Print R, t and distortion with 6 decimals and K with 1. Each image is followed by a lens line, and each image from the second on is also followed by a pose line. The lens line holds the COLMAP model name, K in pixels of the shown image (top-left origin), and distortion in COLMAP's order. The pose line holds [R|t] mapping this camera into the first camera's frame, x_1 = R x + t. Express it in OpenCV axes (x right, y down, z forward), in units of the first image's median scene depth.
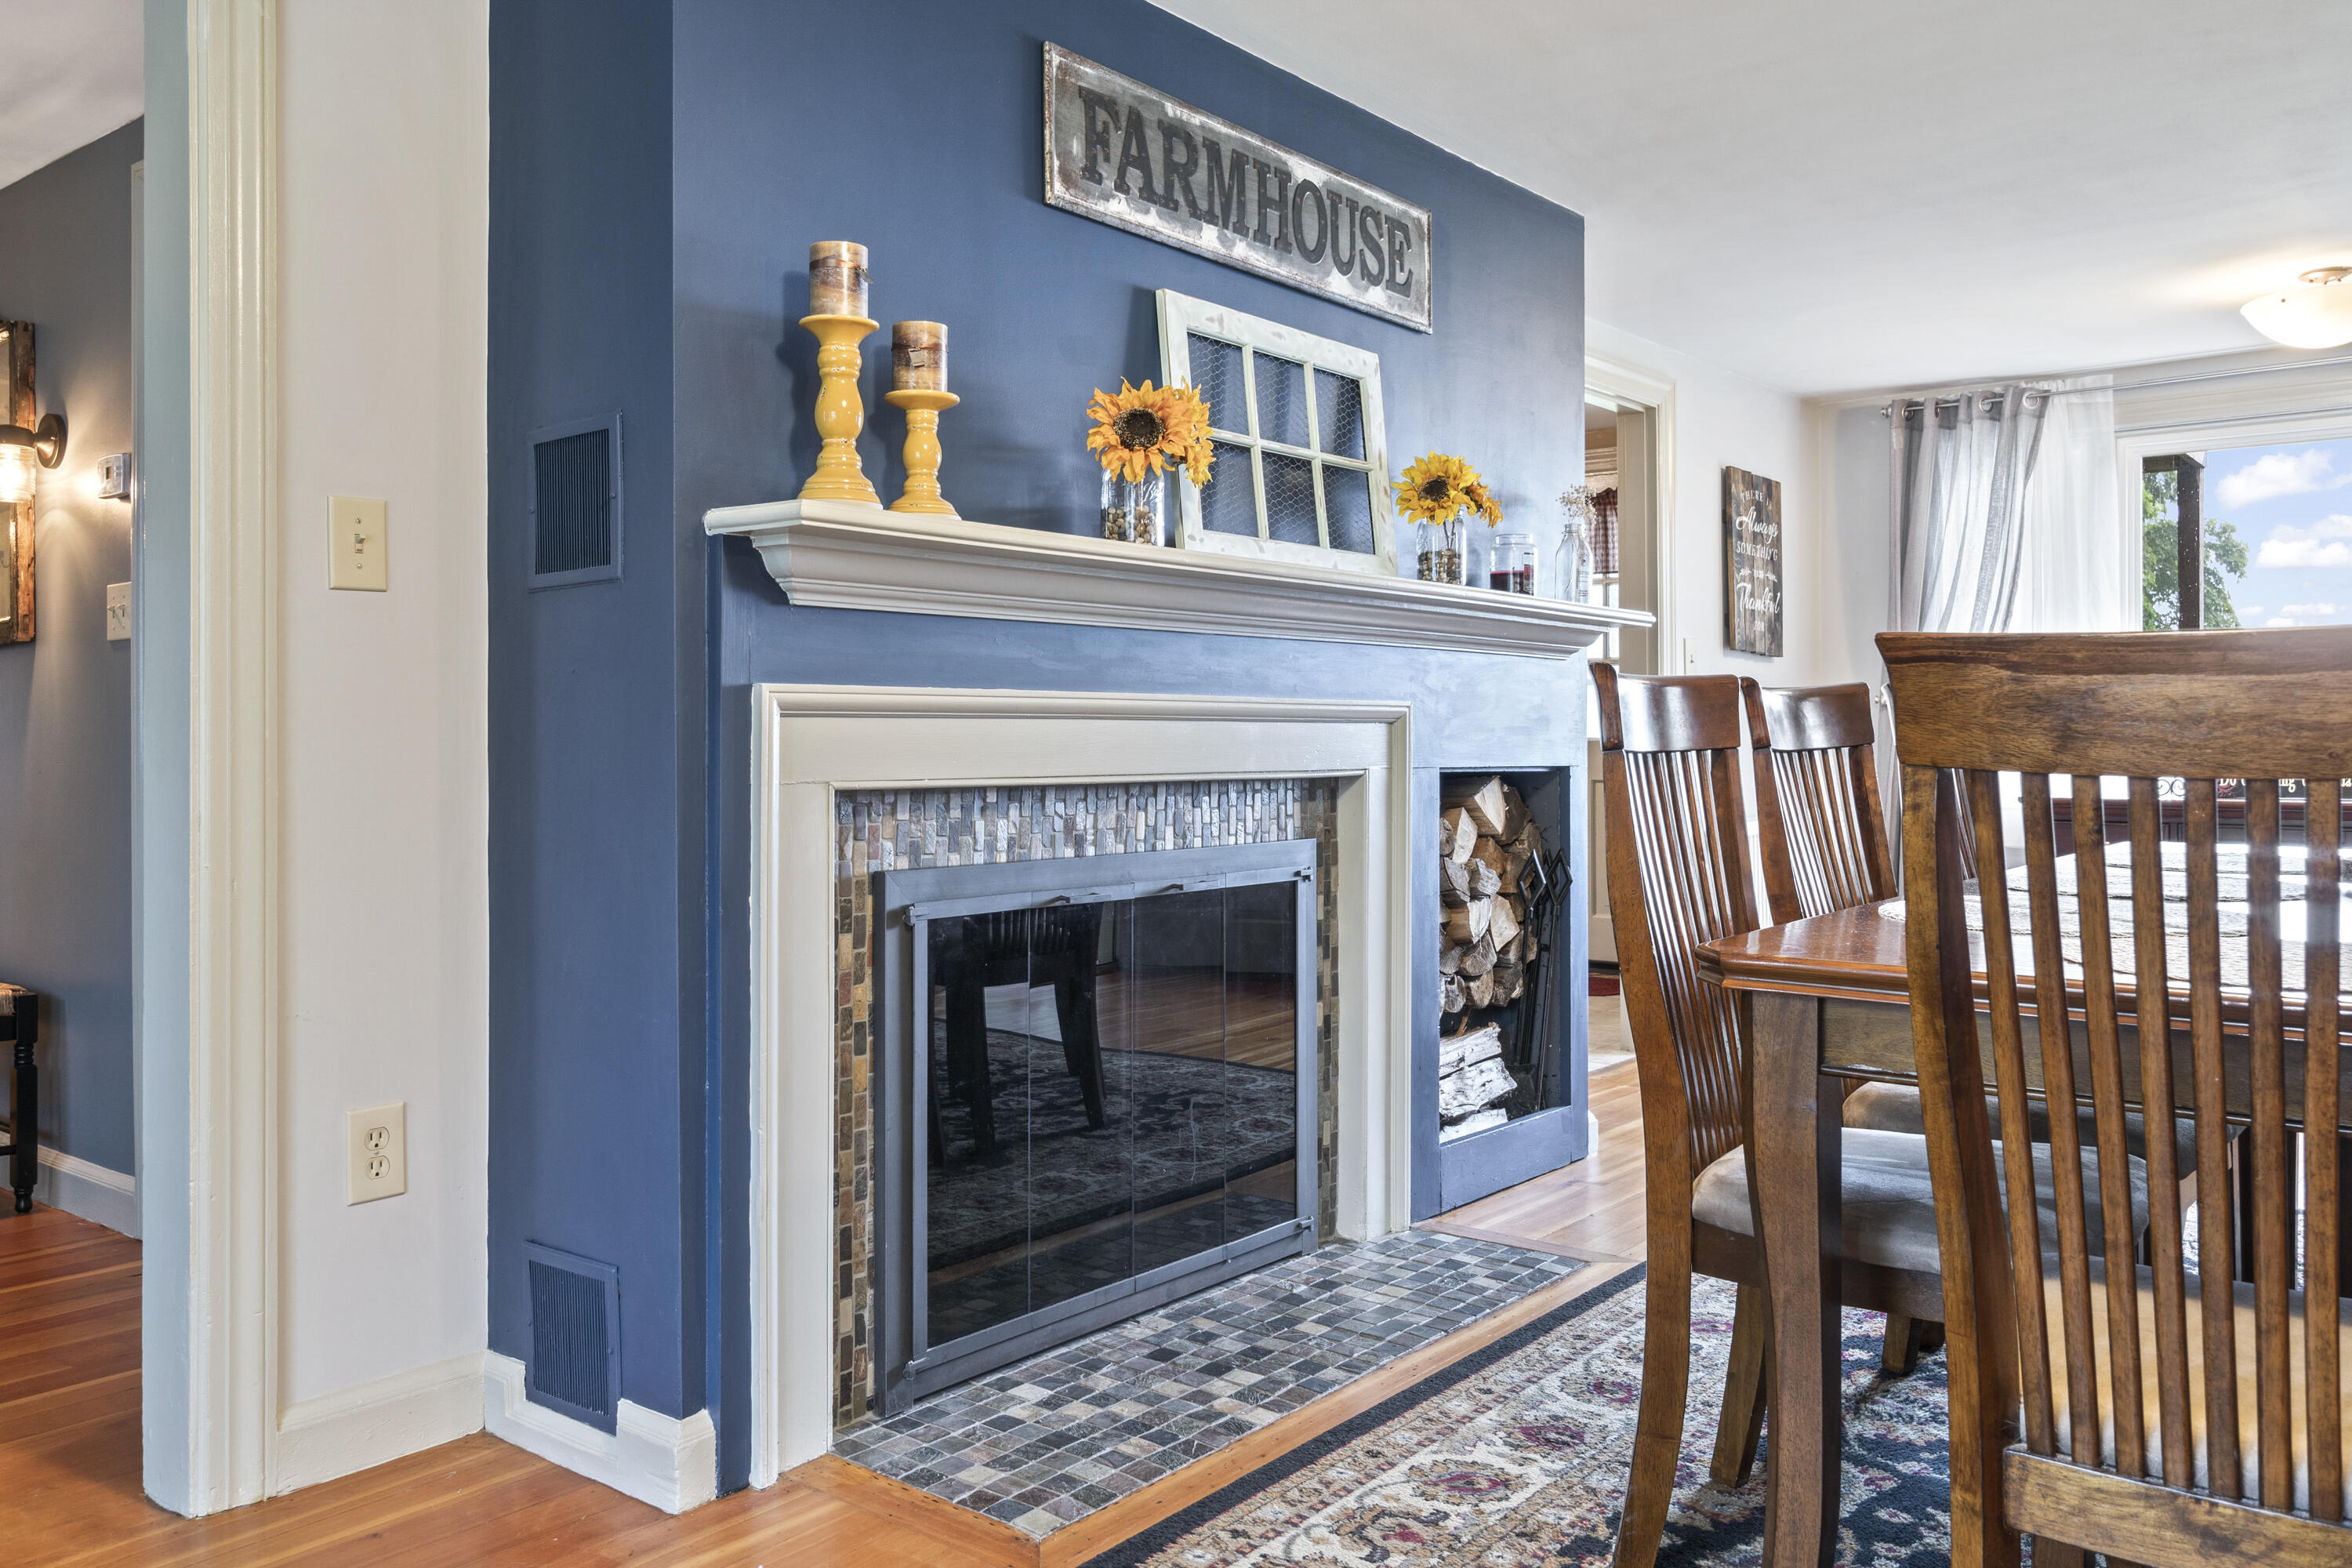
lens RADIAL K [[1781.6, 0, 1172.1], [0, 1781.6, 703.5], [0, 0, 1]] dist [-0.004392, -0.000355]
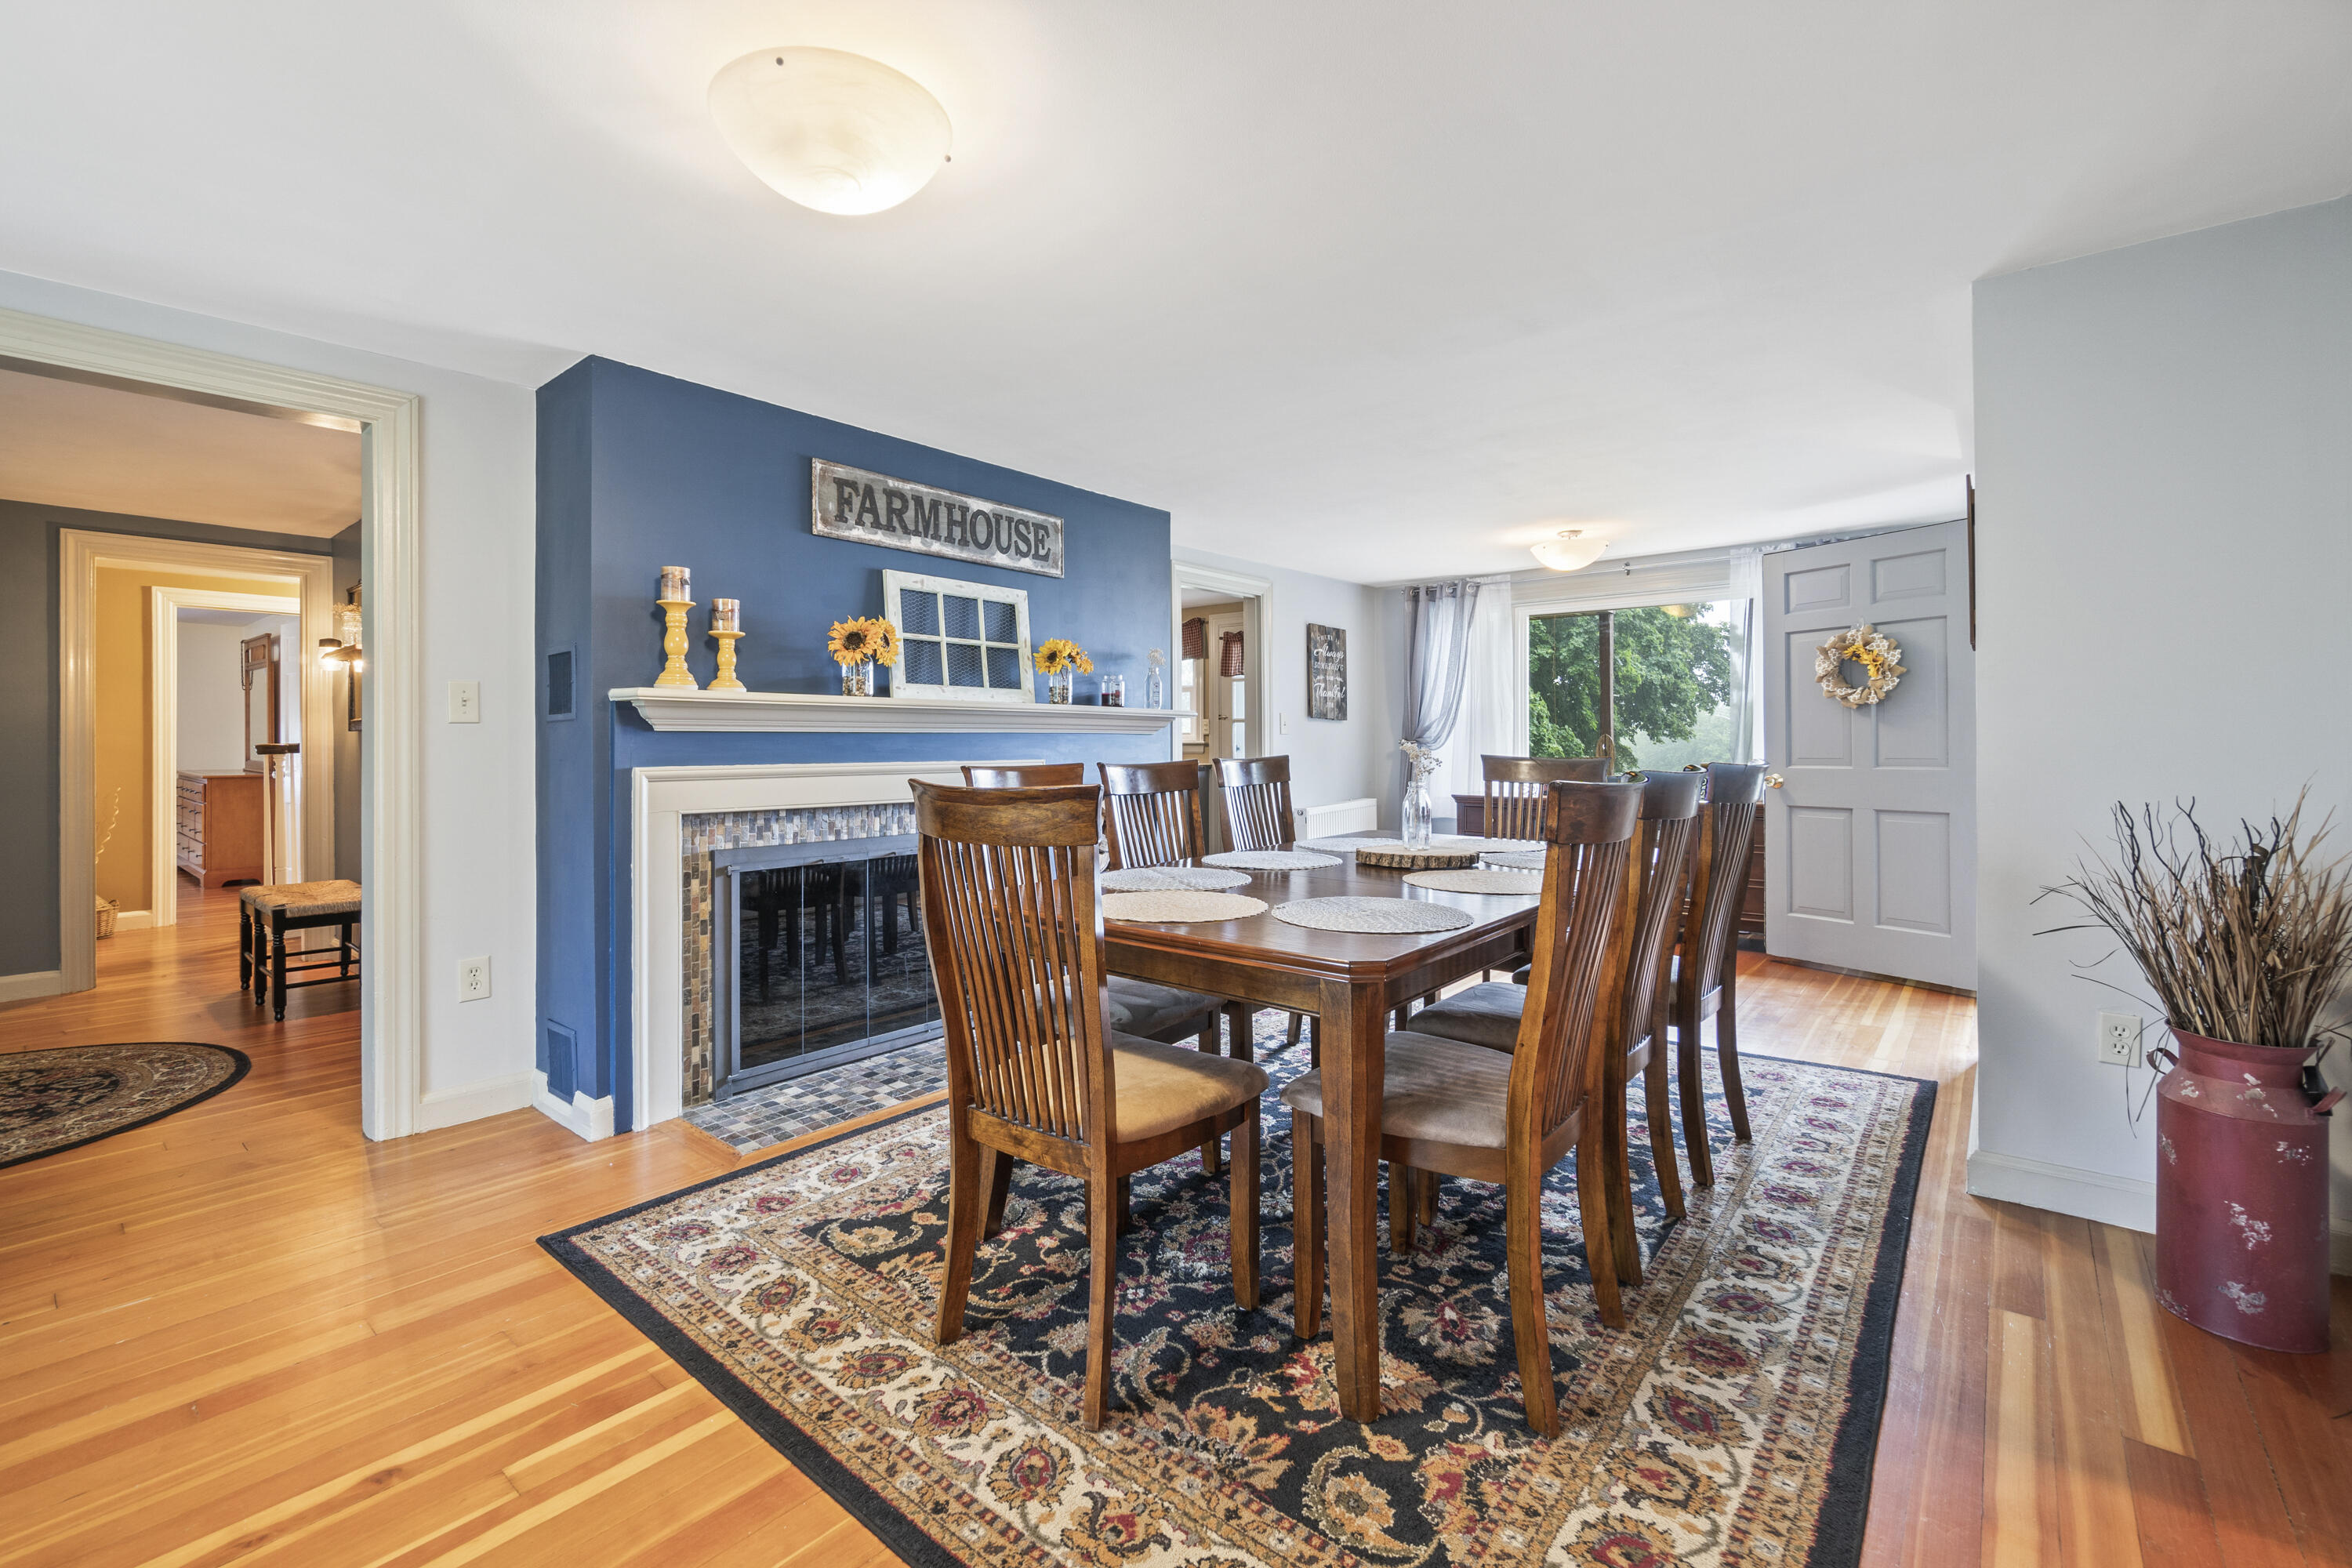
lens RADIAL K [[992.0, 0, 1163.5], [0, 992.0, 727.3], [0, 0, 1]] dist [-0.010352, 0.000525]
pose [[0.999844, -0.000696, -0.017667, 0.379643], [0.000800, 0.999982, 0.005867, -0.058517], [0.017663, -0.005881, 0.999827, -0.182762]]
